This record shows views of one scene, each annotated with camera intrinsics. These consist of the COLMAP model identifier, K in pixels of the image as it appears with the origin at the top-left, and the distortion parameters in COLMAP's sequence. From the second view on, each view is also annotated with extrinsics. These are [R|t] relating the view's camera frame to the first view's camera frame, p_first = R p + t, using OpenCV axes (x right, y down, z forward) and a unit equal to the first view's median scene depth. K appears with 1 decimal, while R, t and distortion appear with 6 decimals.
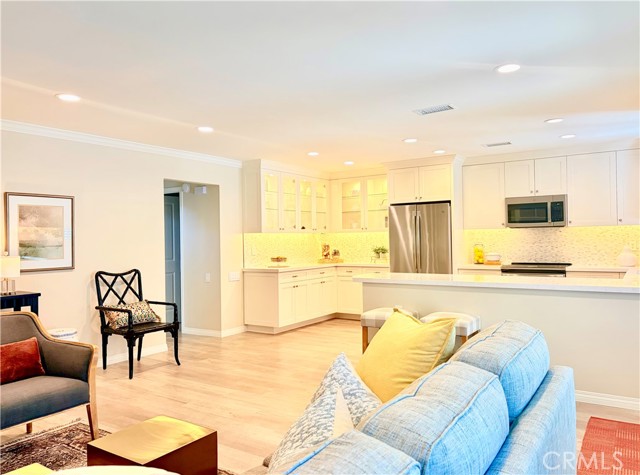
lens RADIAL K [[479.2, 0, 318.2], [0, 479.2, 236.6], [0, 0, 1]] dist [0.025345, -0.005684]
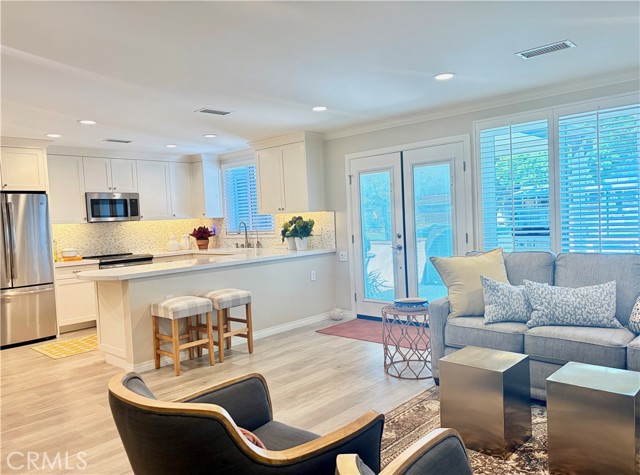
lens RADIAL K [[479.2, 0, 312.8], [0, 479.2, 241.2], [0, 0, 1]] dist [0.025345, -0.005684]
pose [[0.144124, -0.037721, 0.988841, -0.857372], [0.042443, 0.998589, 0.031907, 0.014397], [-0.988649, 0.037371, 0.145521, 0.622989]]
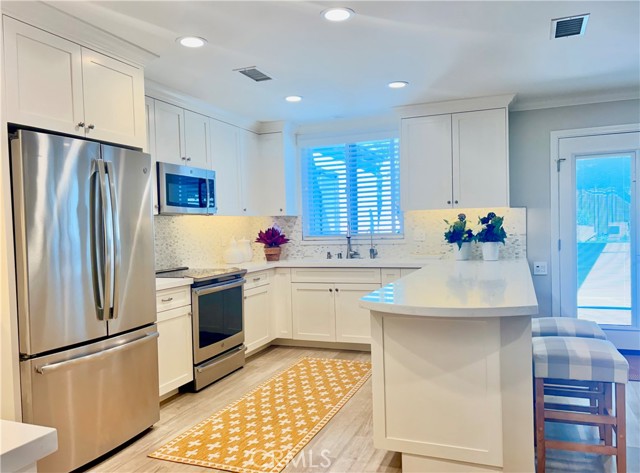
lens RADIAL K [[479.2, 0, 322.7], [0, 479.2, 233.7], [0, 0, 1]] dist [0.025345, -0.005684]
pose [[-0.194763, 0.009669, 0.980803, -0.360139], [0.028340, 0.999589, -0.004226, 0.023456], [-0.980441, 0.026973, -0.194957, 1.454850]]
